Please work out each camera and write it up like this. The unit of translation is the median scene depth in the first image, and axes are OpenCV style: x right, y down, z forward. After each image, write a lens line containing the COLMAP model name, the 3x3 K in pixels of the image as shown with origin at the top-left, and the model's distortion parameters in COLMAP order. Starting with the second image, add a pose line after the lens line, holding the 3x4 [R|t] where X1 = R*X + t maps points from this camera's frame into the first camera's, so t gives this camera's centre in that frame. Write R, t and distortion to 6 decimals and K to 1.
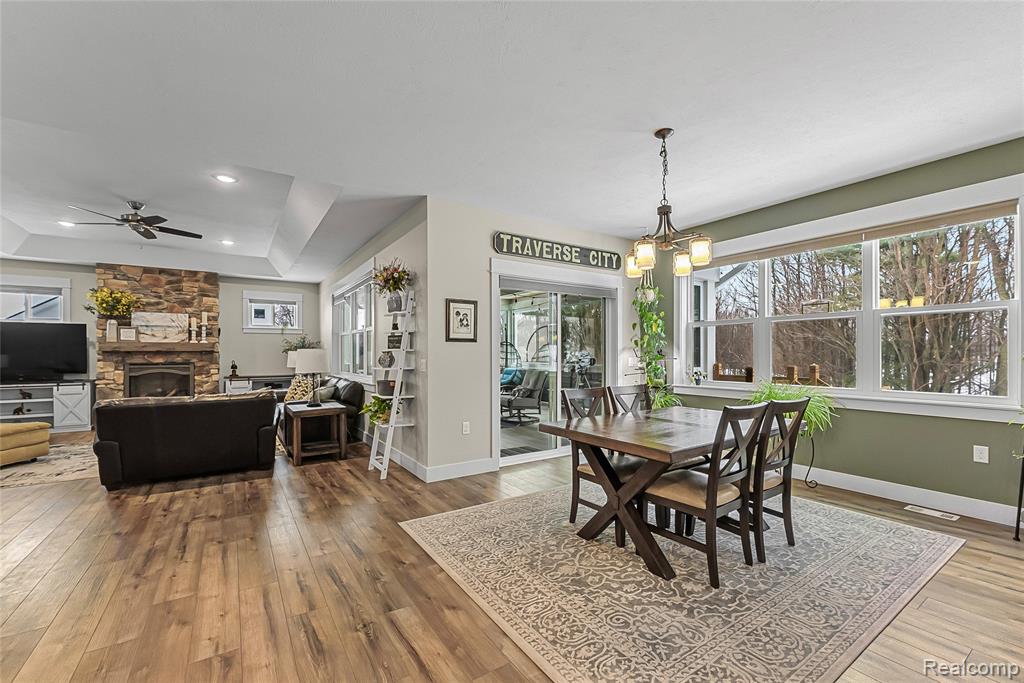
lens RADIAL K [[427.0, 0, 511.3], [0, 427.0, 354.6], [0, 0, 1]] dist [-0.005709, -0.000233]
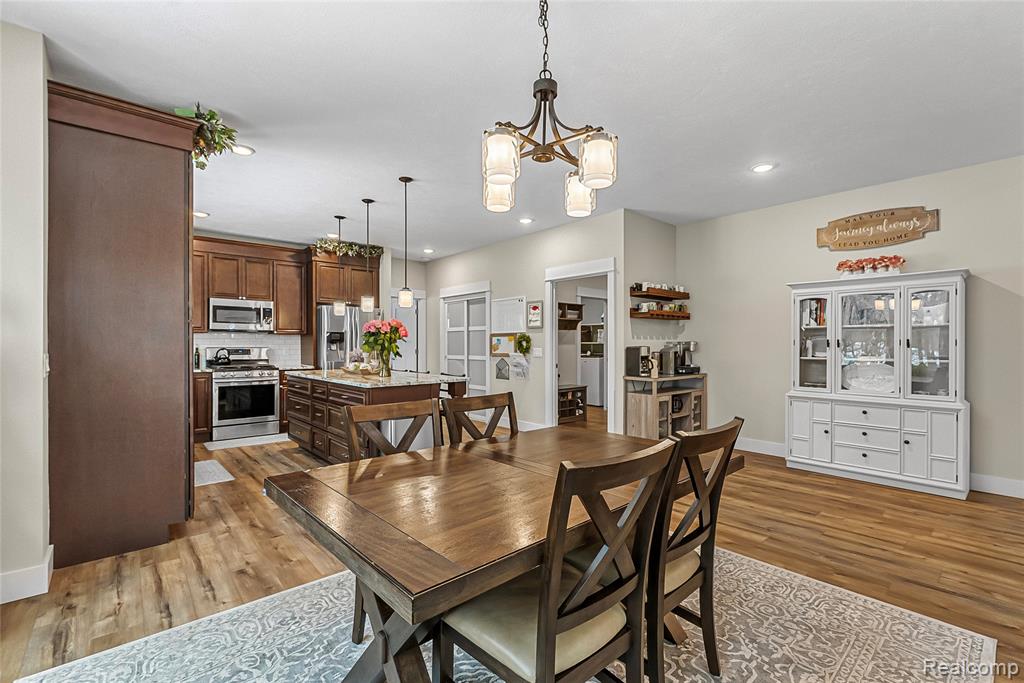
lens RADIAL K [[448.8, 0, 516.9], [0, 448.8, 344.8], [0, 0, 1]] dist [-0.000530, -0.000026]
pose [[-0.990119, 0.001275, -0.140224, 0.258360], [0.000812, 0.999994, 0.003360, -0.001231], [0.140228, 0.003213, -0.990114, 0.851957]]
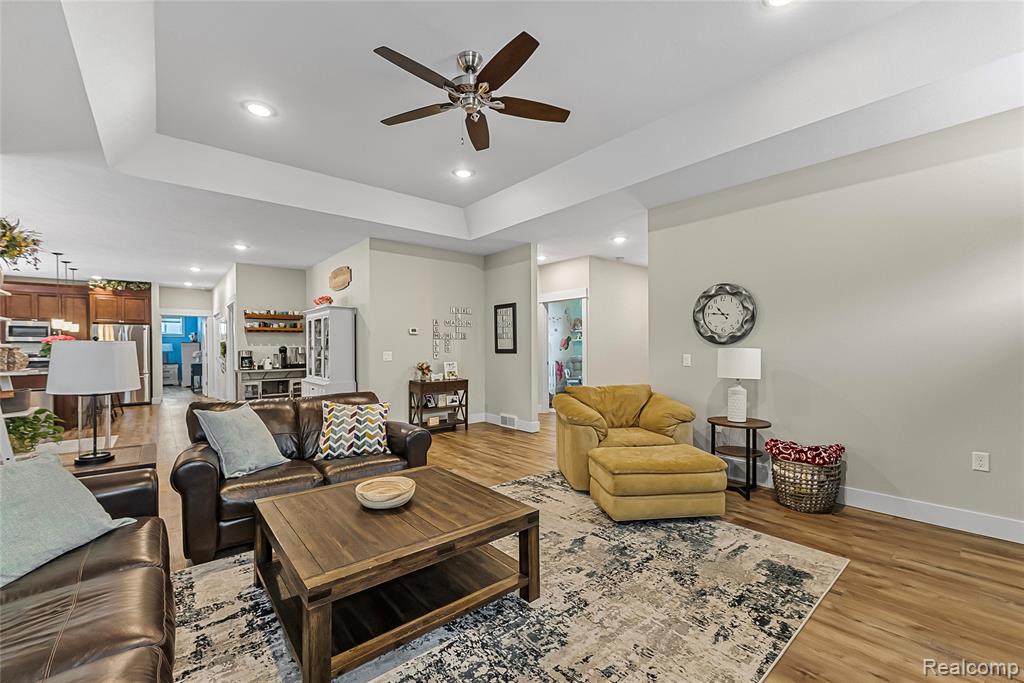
lens RADIAL K [[421.3, 0, 512.5], [0, 421.3, 347.4], [0, 0, 1]] dist [-0.001621, 0.000074]
pose [[-0.992970, 0.008480, -0.118062, -0.815956], [0.008179, 0.999962, 0.003035, -0.002228], [0.118083, 0.002048, -0.993002, 1.427516]]
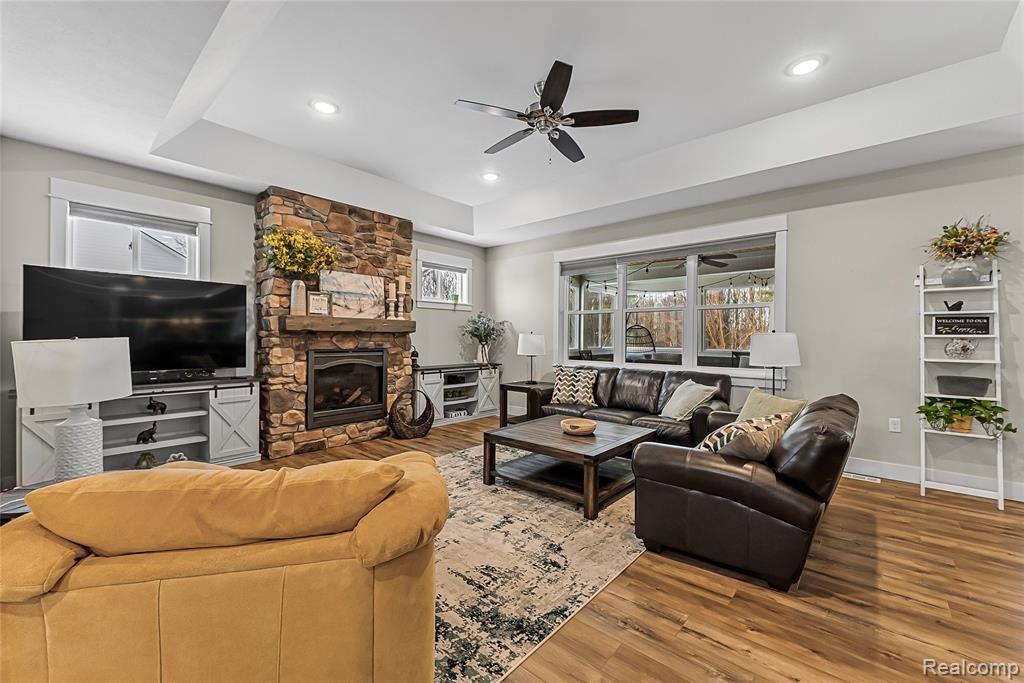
lens RADIAL K [[414.9, 0, 520.2], [0, 414.9, 338.5], [0, 0, 1]] dist [-0.002056, -0.000075]
pose [[0.962036, 0.007422, 0.272821, -1.006382], [-0.007599, 0.999971, -0.000408, 0.001324], [-0.272817, -0.001681, 0.962065, 0.414073]]
